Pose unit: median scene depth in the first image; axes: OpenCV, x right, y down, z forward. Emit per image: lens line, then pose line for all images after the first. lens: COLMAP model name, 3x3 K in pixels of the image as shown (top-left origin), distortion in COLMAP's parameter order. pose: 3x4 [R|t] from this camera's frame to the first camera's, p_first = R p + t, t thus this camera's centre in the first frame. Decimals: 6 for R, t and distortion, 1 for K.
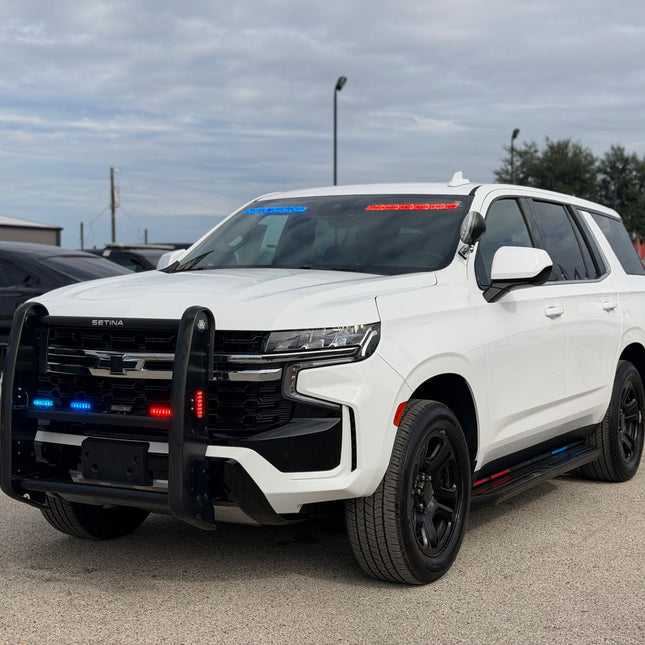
lens RADIAL K [[1184.1, 0, 336.2], [0, 1184.1, 320.0], [0, 0, 1]] dist [0.115388, 0.000000]
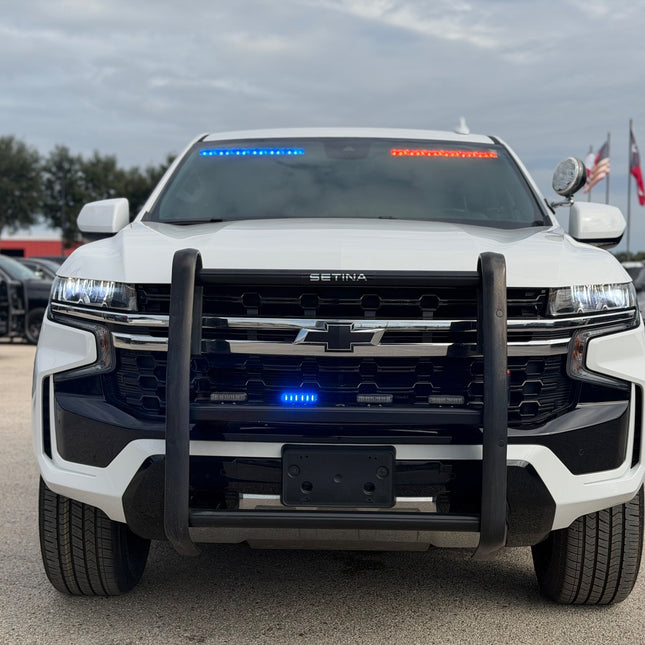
lens RADIAL K [[1184.1, 0, 334.5], [0, 1184.1, 300.7], [0, 0, 1]] dist [0.115388, 0.000000]
pose [[0.887712, -0.002886, 0.460391, -0.512345], [0.011244, 0.999818, -0.015412, 0.026590], [-0.460262, 0.018858, 0.887583, 0.382629]]
